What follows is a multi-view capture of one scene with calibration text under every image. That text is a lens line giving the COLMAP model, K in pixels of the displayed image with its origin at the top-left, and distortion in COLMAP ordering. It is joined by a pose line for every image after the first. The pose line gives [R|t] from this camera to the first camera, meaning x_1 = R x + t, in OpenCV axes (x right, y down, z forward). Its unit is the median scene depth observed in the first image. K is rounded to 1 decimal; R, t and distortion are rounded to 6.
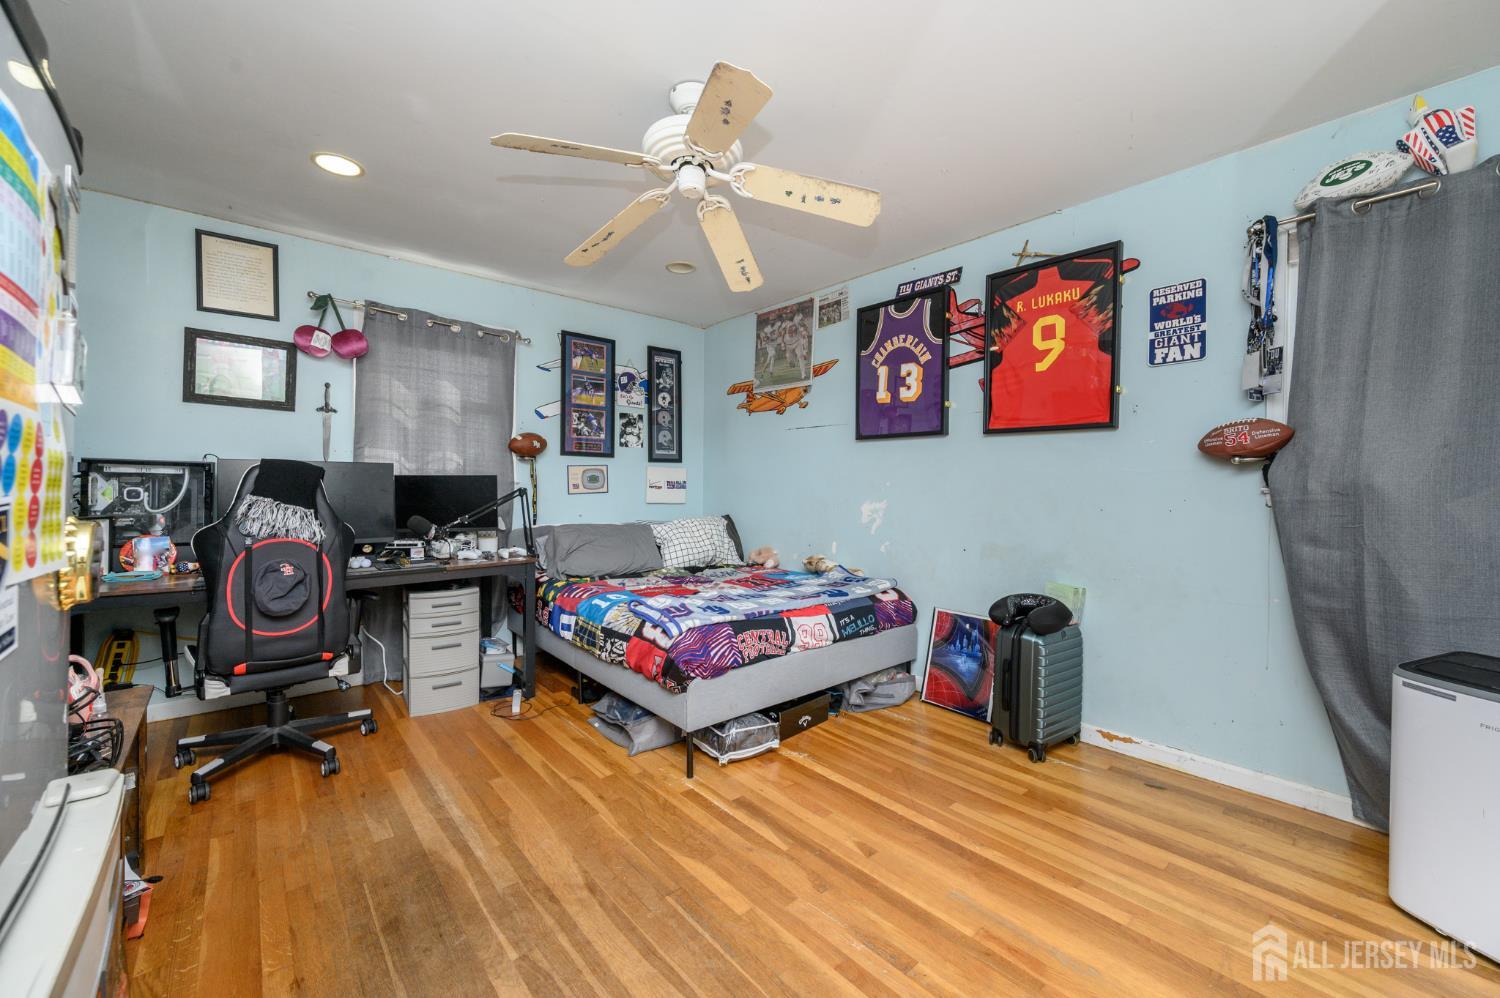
lens RADIAL K [[589.2, 0, 749.9], [0, 589.2, 495.2], [0, 0, 1]] dist [-0.000689, -0.000187]
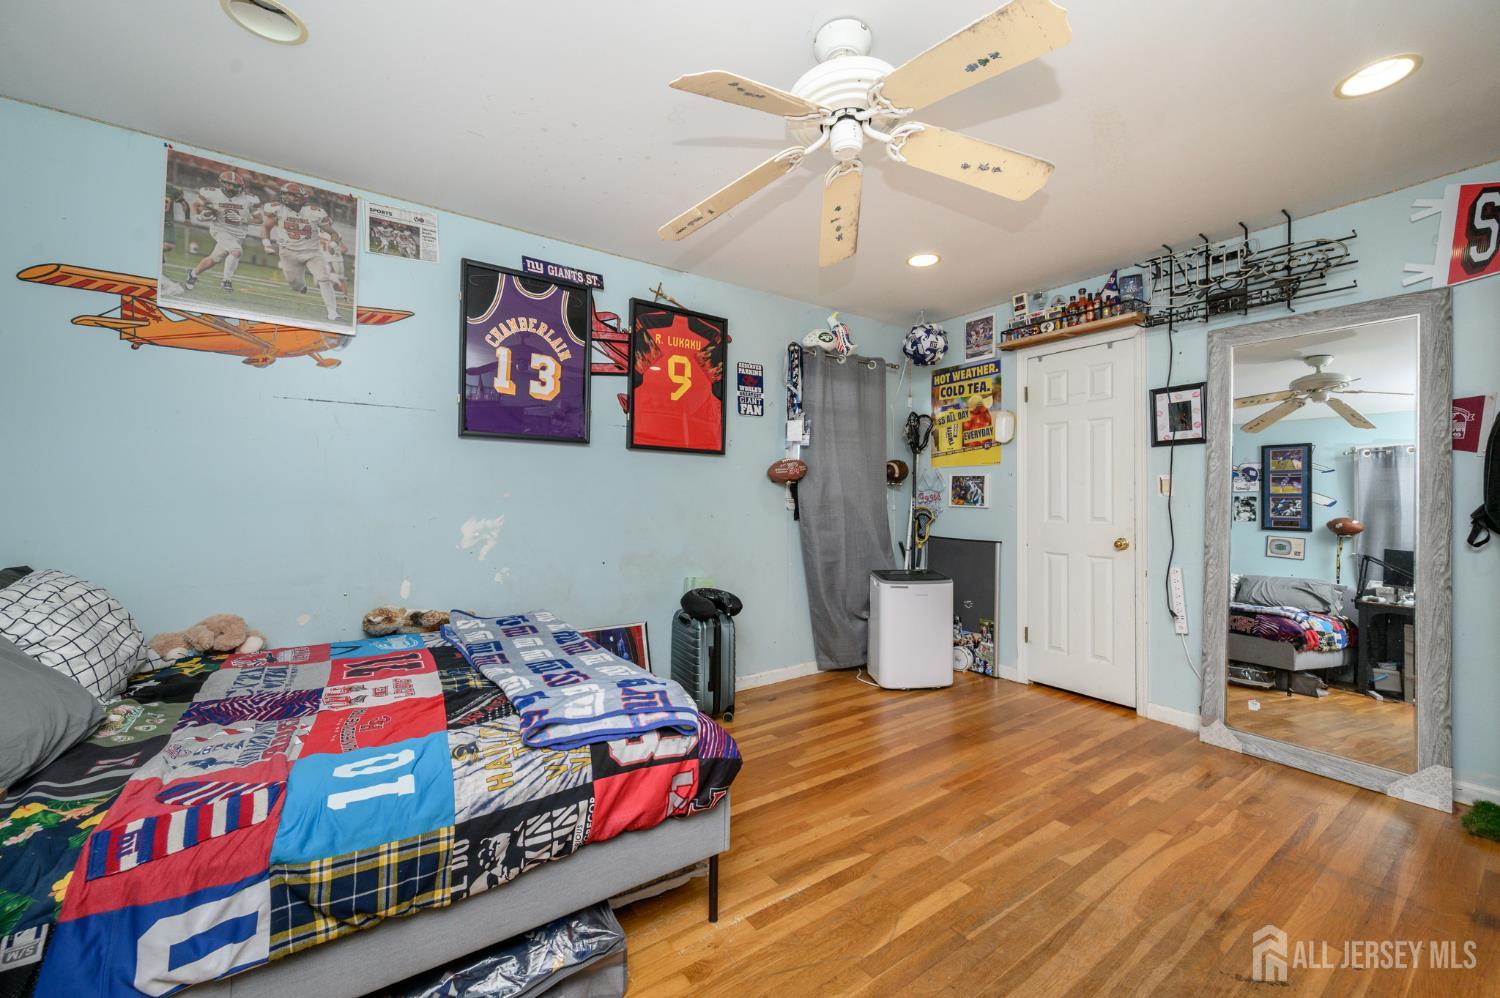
lens RADIAL K [[589.2, 0, 747.7], [0, 589.2, 494.6], [0, 0, 1]] dist [-0.000689, -0.000187]
pose [[0.103973, 0.001666, 0.994579, -0.580442], [0.012862, 0.999913, -0.003019, -0.014979], [-0.994497, 0.013106, 0.103942, 0.647199]]
